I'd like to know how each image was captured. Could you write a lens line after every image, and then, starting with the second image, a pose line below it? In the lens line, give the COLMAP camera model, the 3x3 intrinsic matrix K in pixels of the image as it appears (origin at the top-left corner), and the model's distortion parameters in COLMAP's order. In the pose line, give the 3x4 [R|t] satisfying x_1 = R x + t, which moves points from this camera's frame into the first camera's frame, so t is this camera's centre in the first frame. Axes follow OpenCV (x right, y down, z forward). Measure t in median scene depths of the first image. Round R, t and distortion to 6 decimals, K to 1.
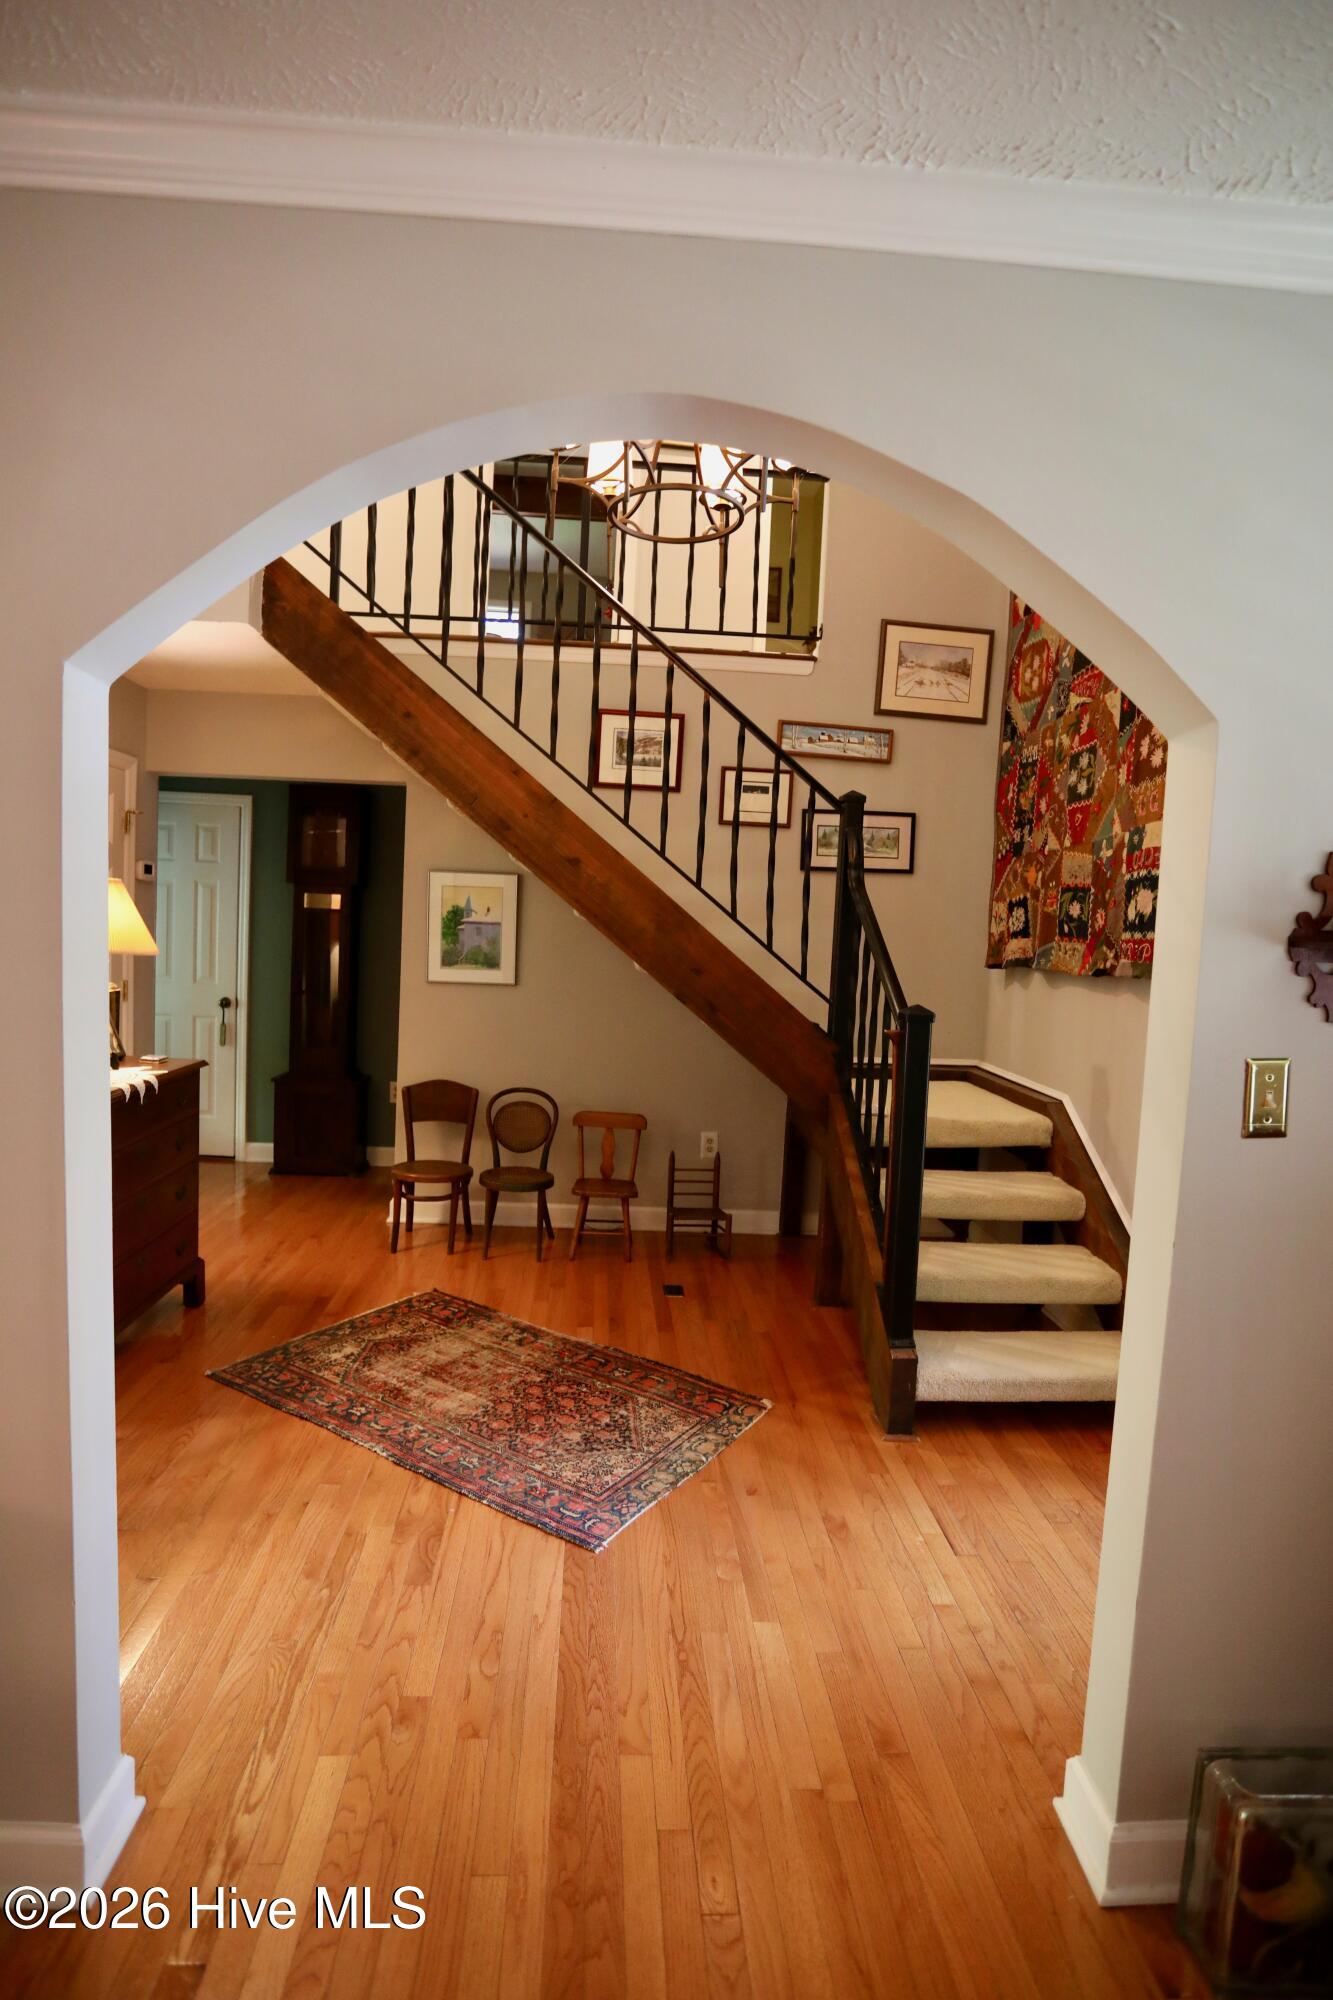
lens RADIAL K [[999.8, 0, 668.7], [0, 999.8, 1004.2], [0, 0, 1]] dist [-0.025243, 0.002248]
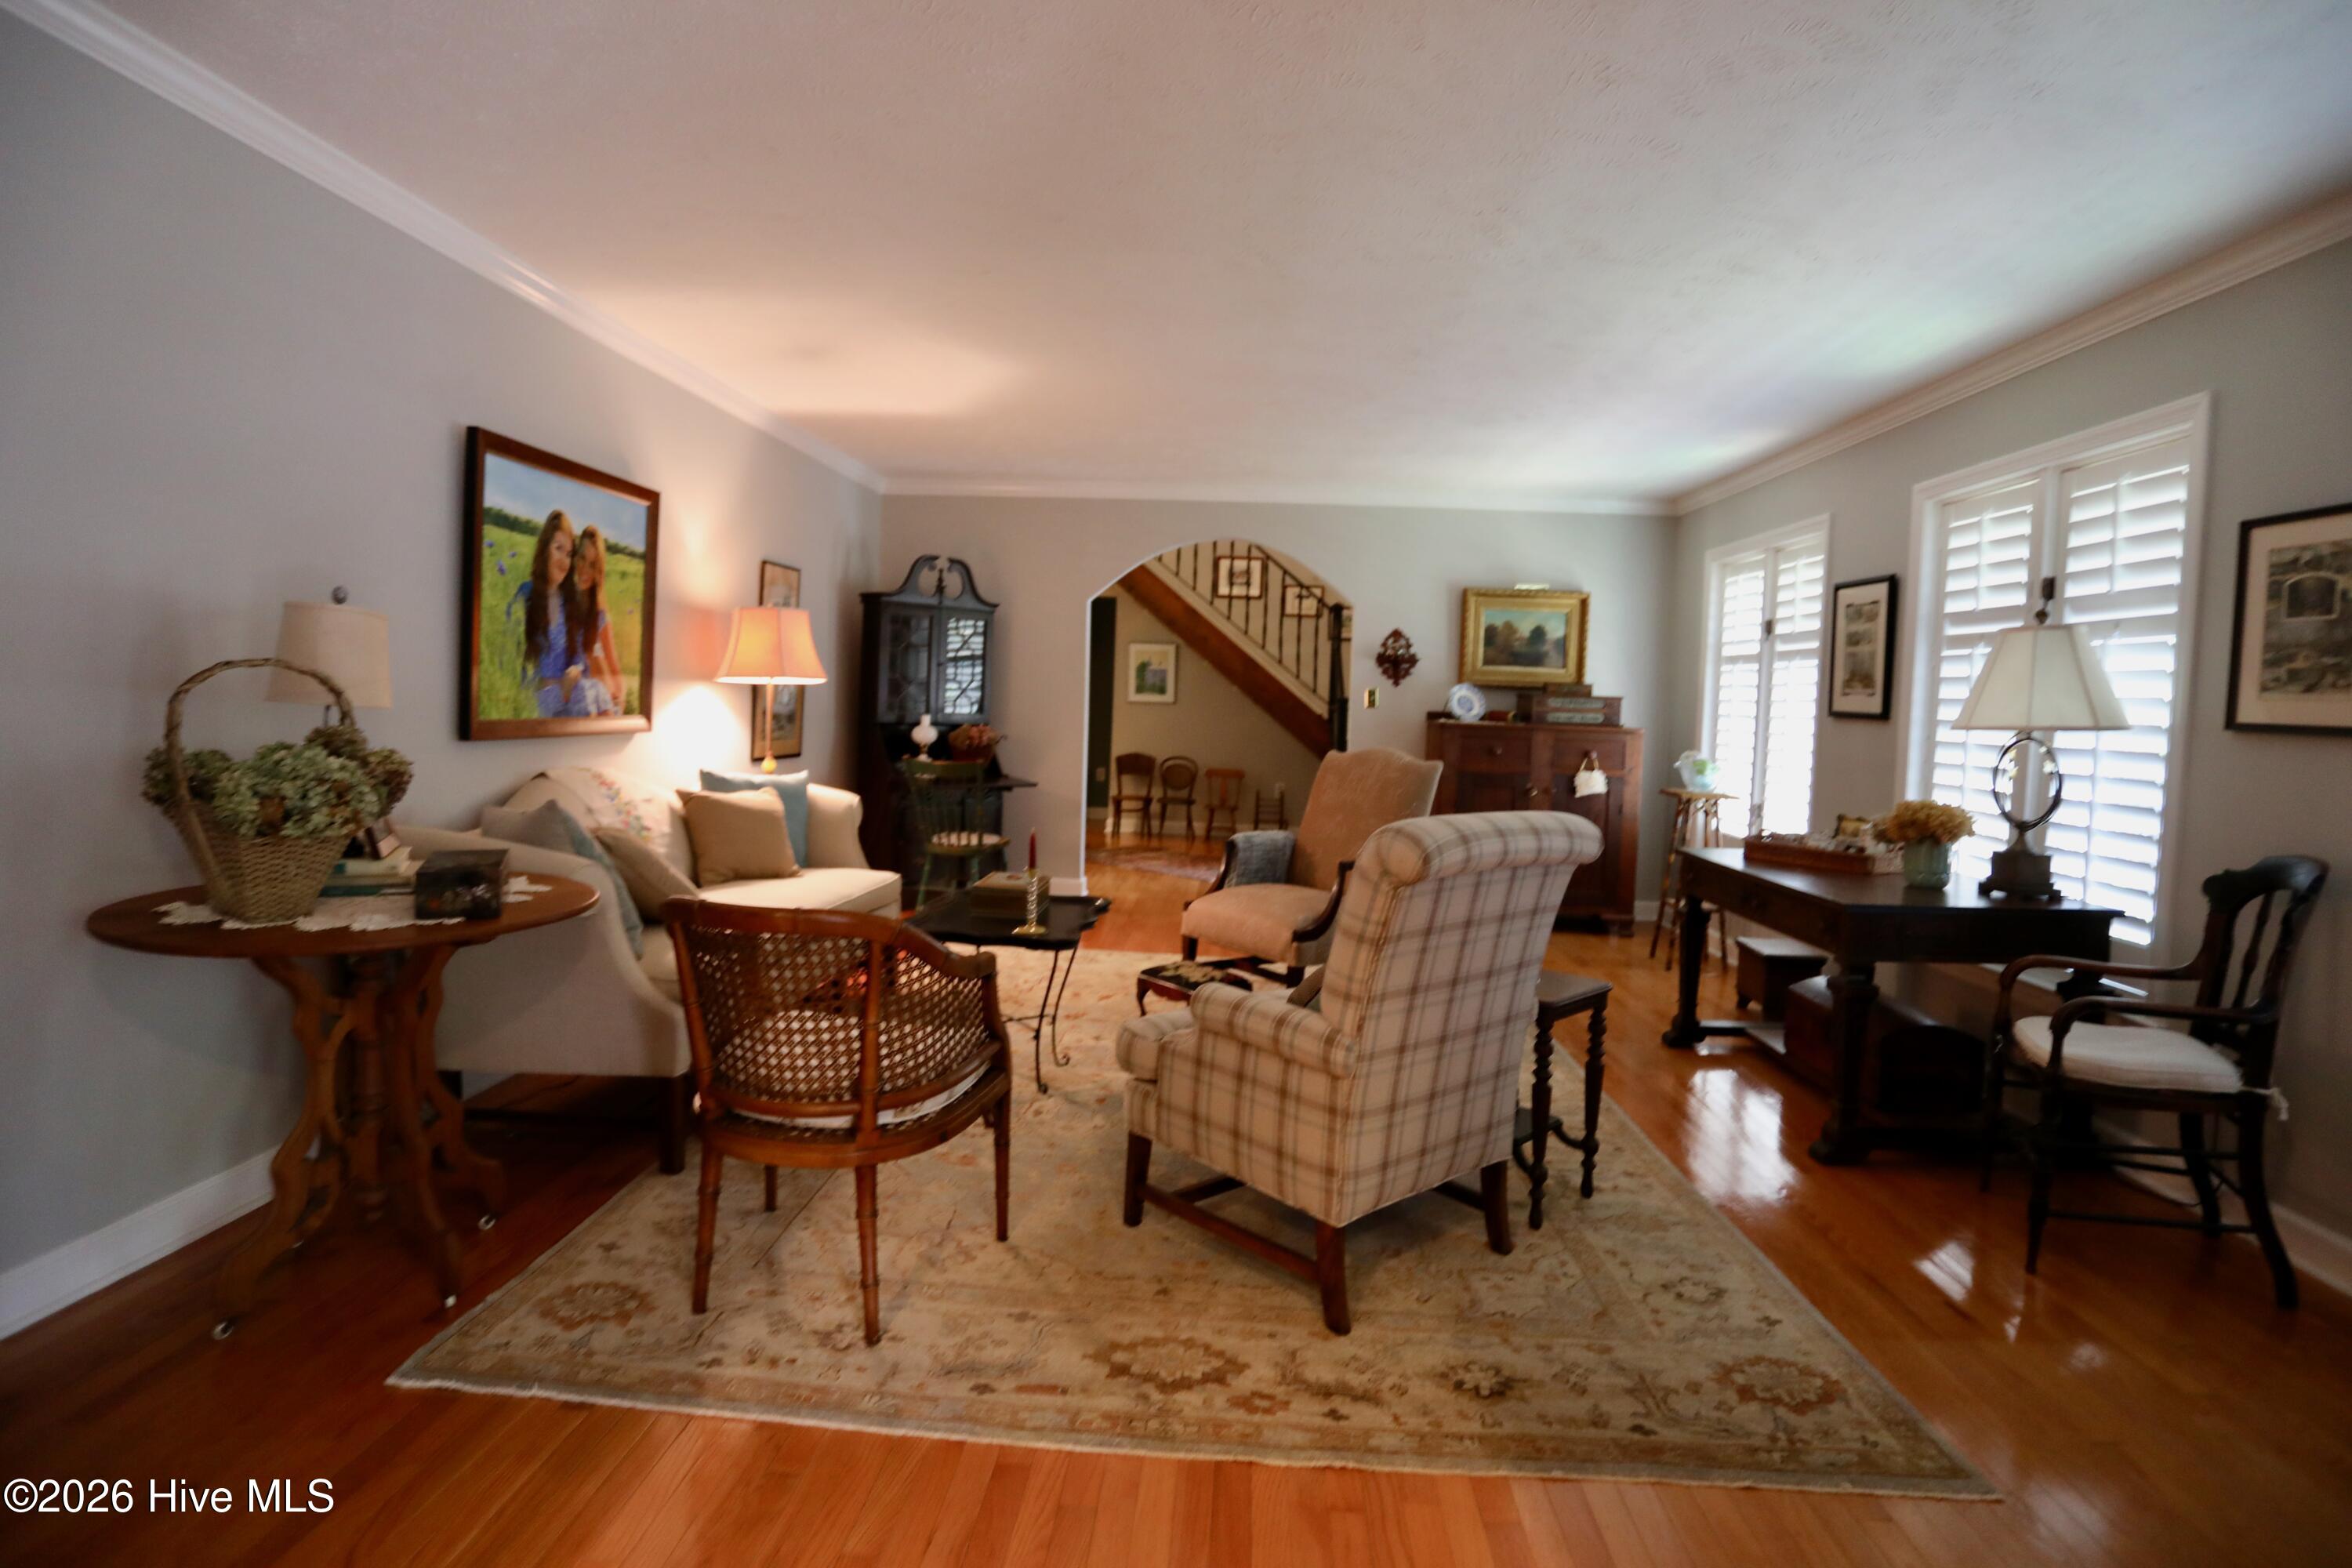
lens RADIAL K [[1175.7, 0, 1171.9], [0, 1175.7, 776.7], [0, 0, 1]] dist [-0.025243, 0.002248]
pose [[0.991418, -0.006301, -0.130581, 0.133161], [0.006924, 0.999967, 0.004316, 0.112958], [0.130550, -0.005183, 0.991428, -1.218982]]
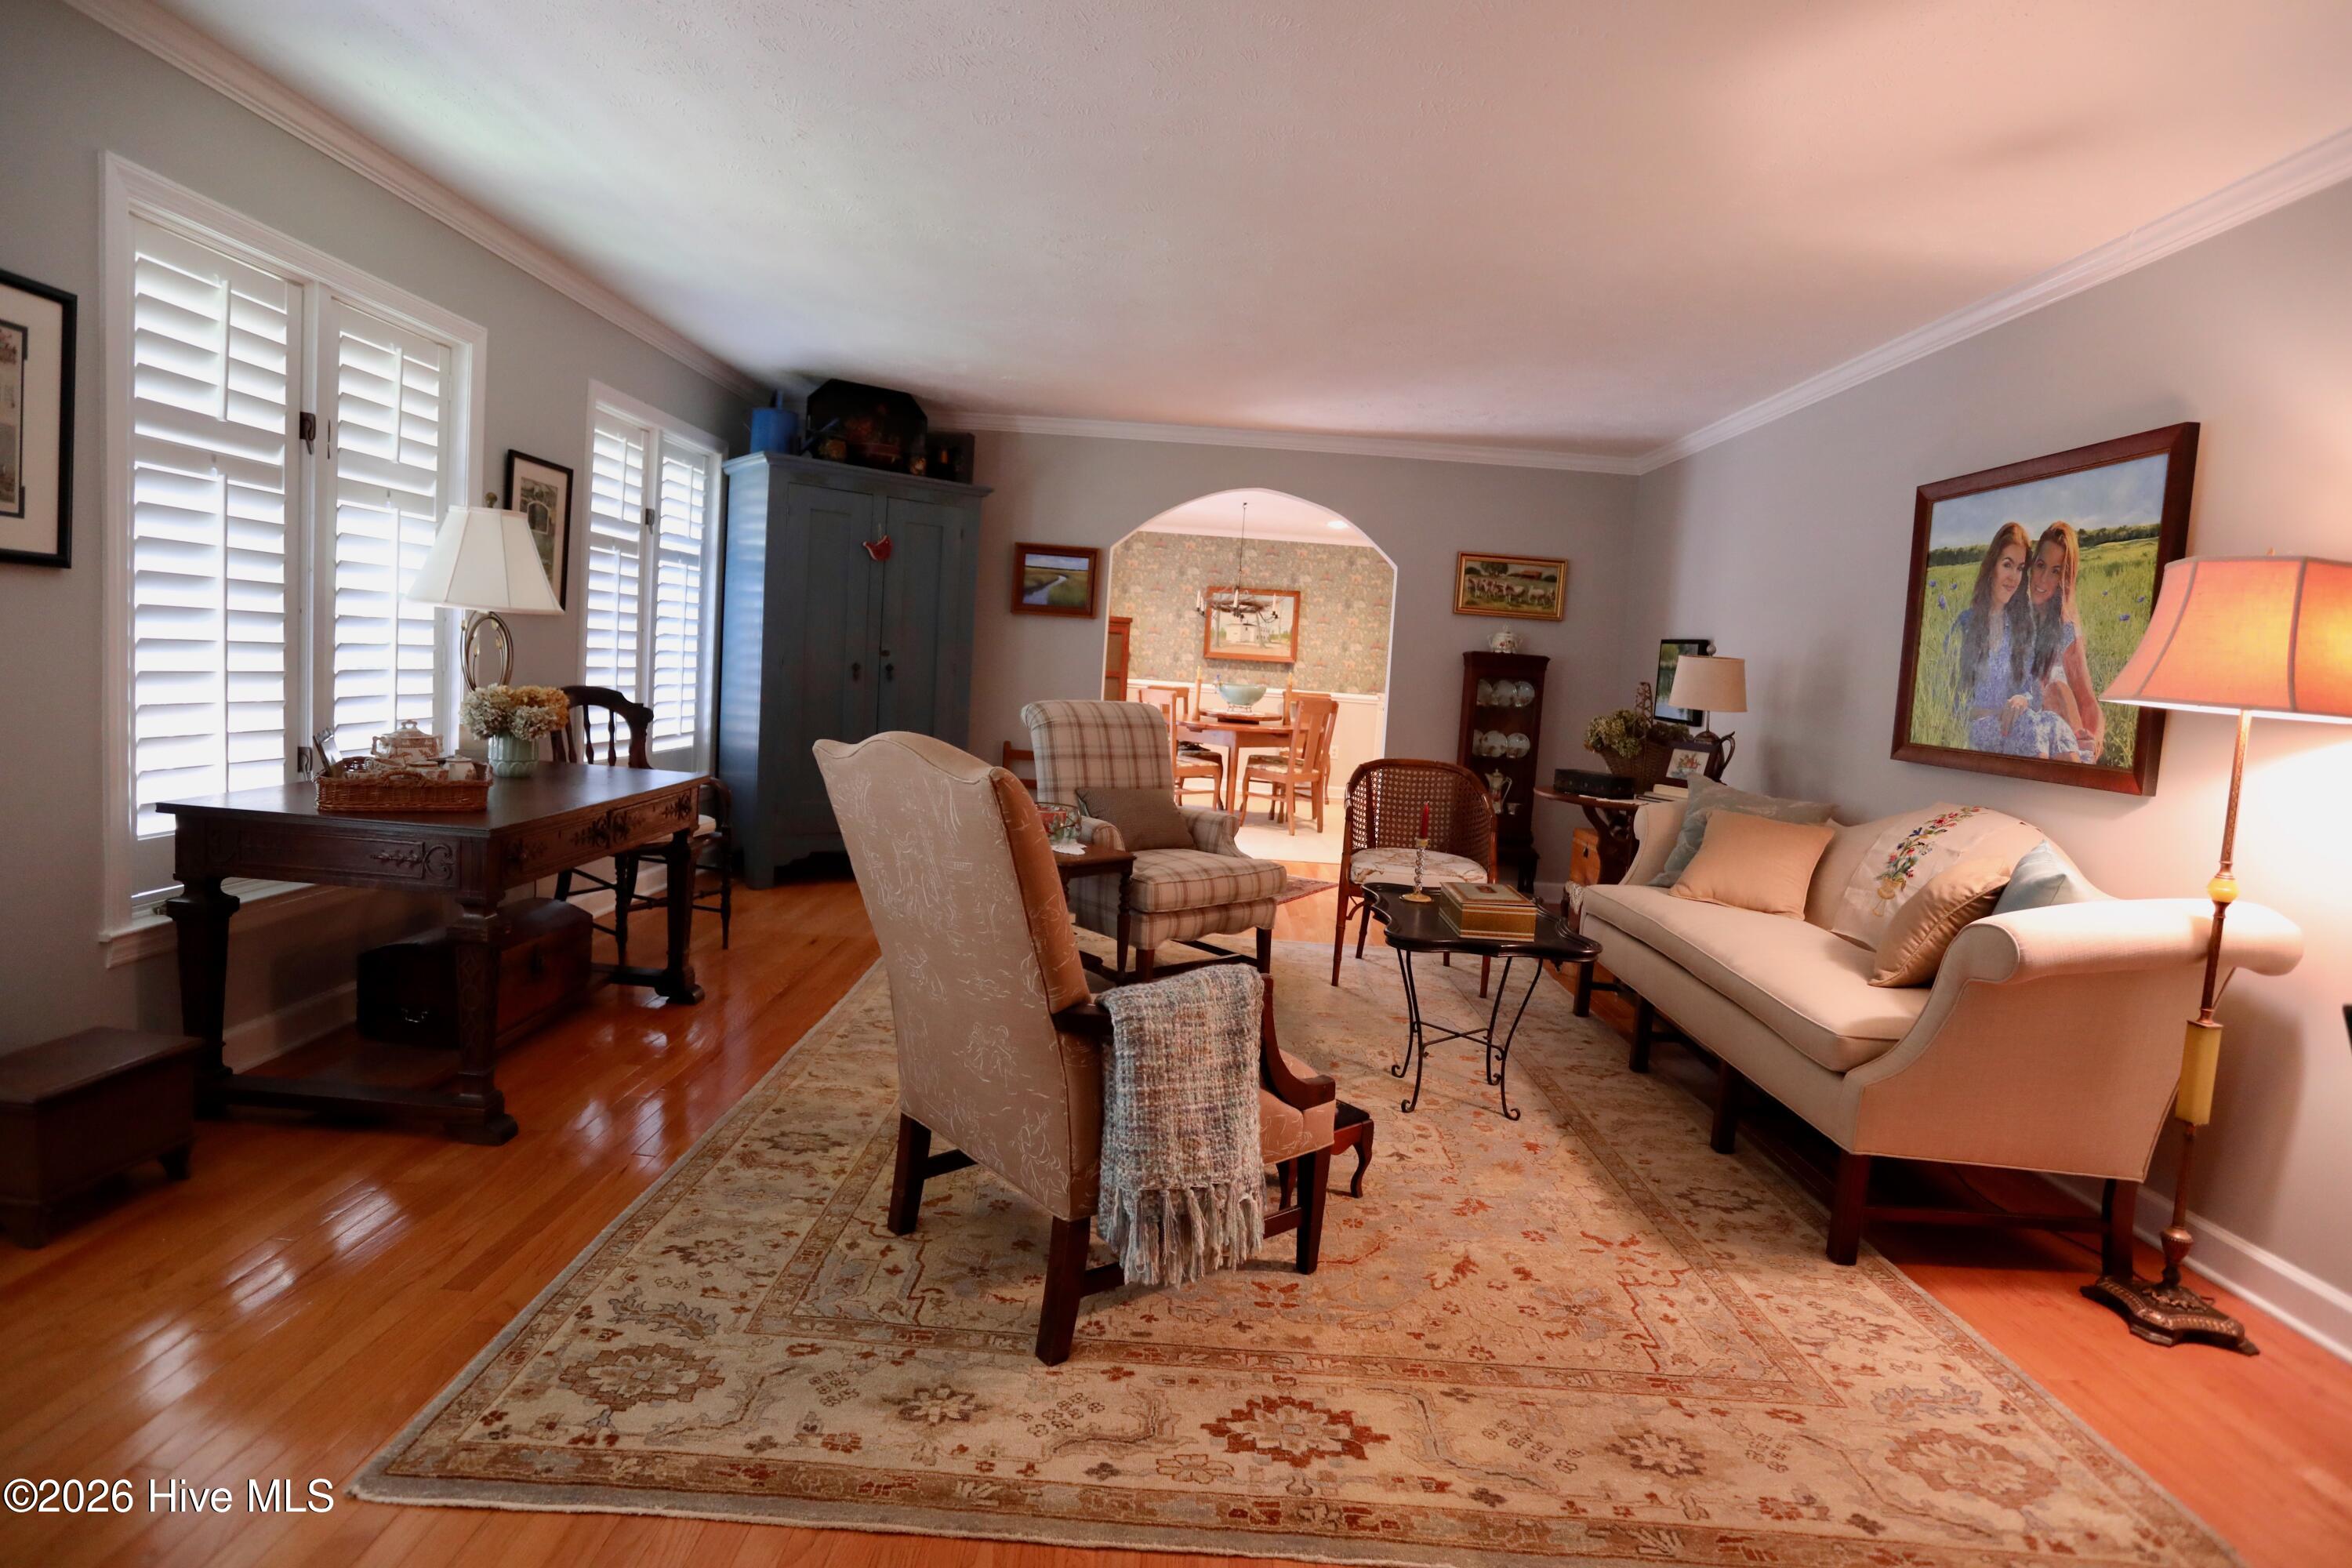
lens RADIAL K [[1175.7, 0, 1181.0], [0, 1175.7, 772.9], [0, 0, 1]] dist [-0.025243, 0.002248]
pose [[-0.991029, -0.120558, 0.057691, -0.064908], [-0.110882, 0.982648, 0.148690, -0.114692], [-0.074616, 0.140959, -0.987200, 3.106365]]
